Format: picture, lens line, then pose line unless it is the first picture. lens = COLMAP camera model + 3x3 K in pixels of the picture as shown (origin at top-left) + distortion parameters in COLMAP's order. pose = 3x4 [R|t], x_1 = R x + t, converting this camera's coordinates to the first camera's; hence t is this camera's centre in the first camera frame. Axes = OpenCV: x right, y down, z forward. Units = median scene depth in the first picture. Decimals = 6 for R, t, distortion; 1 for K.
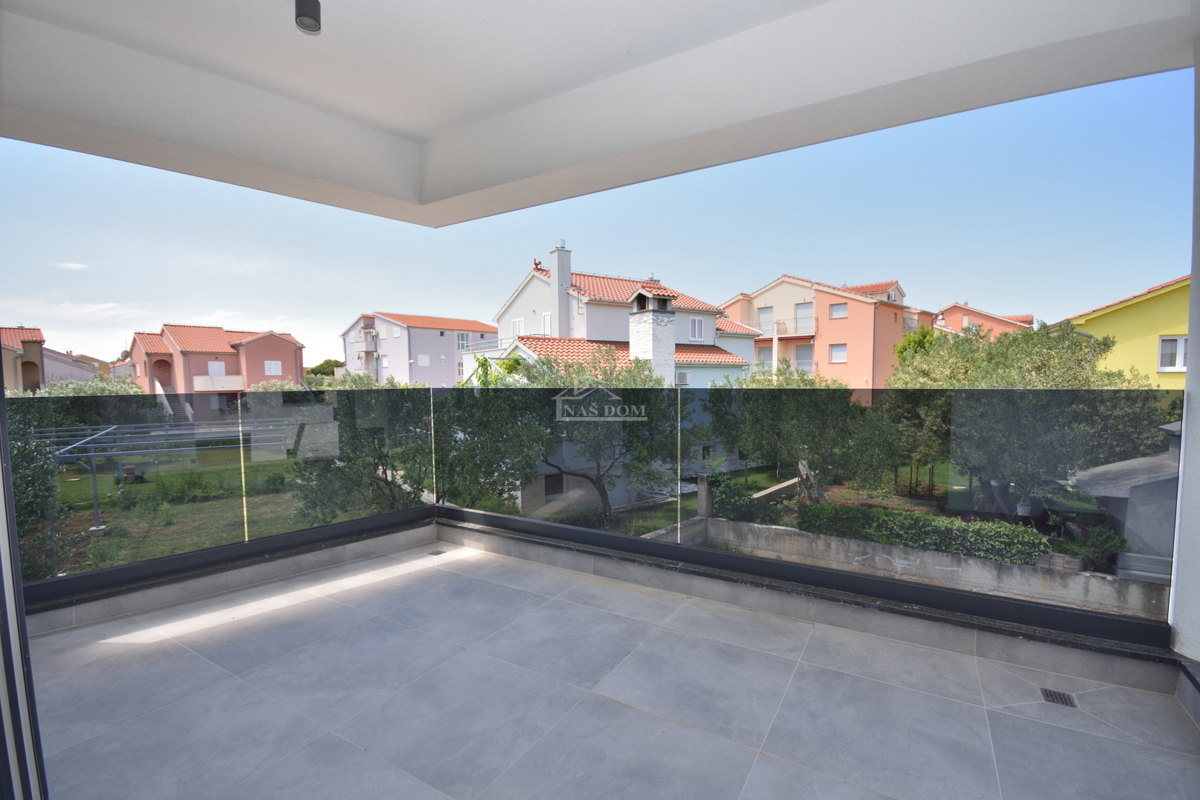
lens RADIAL K [[562.2, 0, 600.9], [0, 562.2, 410.9], [0, 0, 1]] dist [-0.000290, 0.000066]
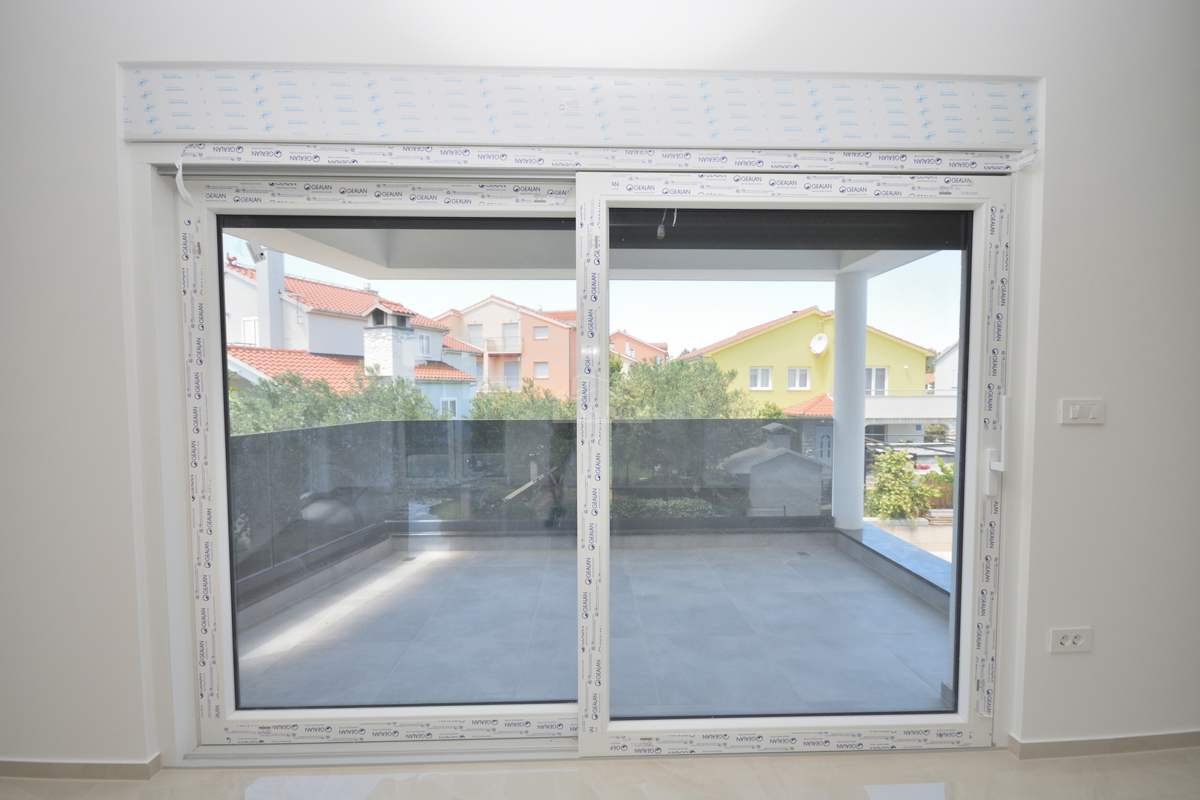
lens RADIAL K [[638.2, 0, 600.0], [0, 638.2, 400.0], [0, 0, 1]] dist [0.001734, 0.000481]
pose [[0.811481, -0.011673, 0.584262, -0.266735], [0.027026, 0.999480, -0.017568, -0.018684], [-0.583754, 0.030046, 0.811375, -0.126711]]
